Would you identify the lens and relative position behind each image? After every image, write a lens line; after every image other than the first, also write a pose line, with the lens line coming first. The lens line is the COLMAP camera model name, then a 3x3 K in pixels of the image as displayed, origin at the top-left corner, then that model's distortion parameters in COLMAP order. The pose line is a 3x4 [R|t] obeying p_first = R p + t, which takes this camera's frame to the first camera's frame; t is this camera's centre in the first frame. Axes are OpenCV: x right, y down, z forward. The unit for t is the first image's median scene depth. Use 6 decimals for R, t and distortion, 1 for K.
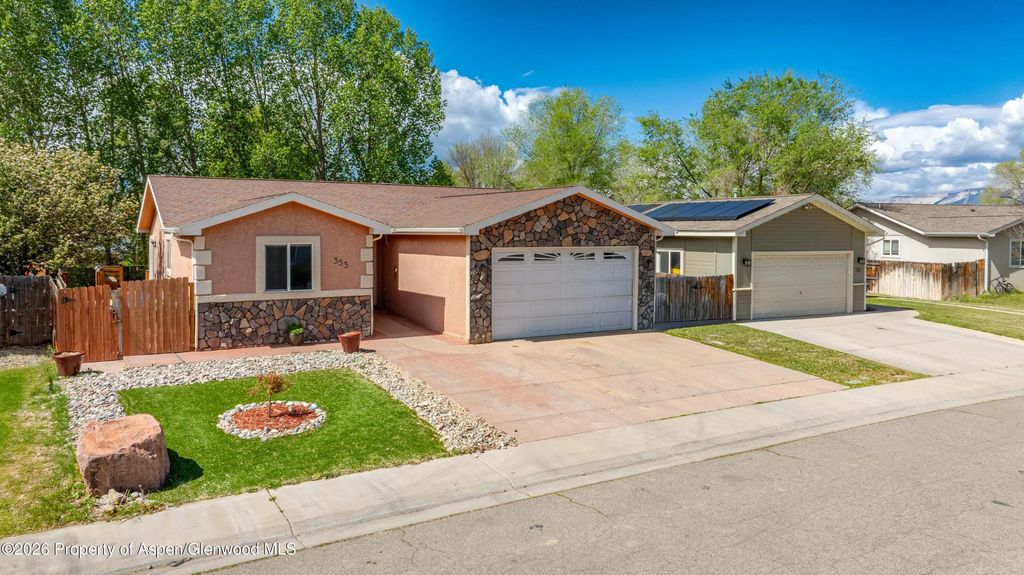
lens RADIAL K [[721.0, 0, 505.3], [0, 721.0, 282.0], [0, 0, 1]] dist [-0.007323, 0.006377]
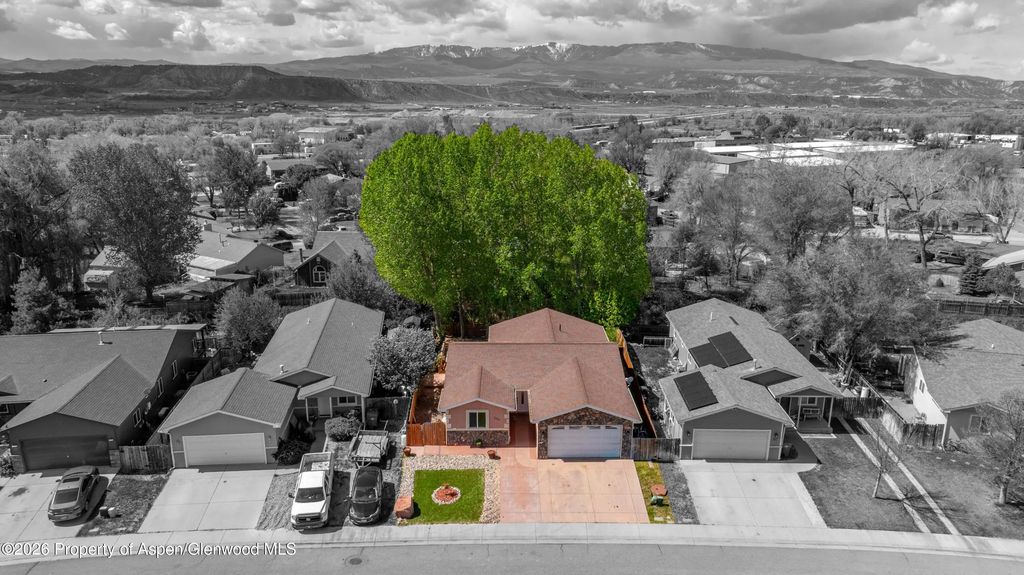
lens RADIAL K [[721.0, 0, 512.6], [0, 721.0, 290.8], [0, 0, 1]] dist [-0.007323, 0.006377]
pose [[0.864869, 0.129336, -0.485050, 1.068580], [-0.029100, 0.977532, 0.208767, -1.061930], [0.501153, -0.166441, 0.849201, -1.168797]]
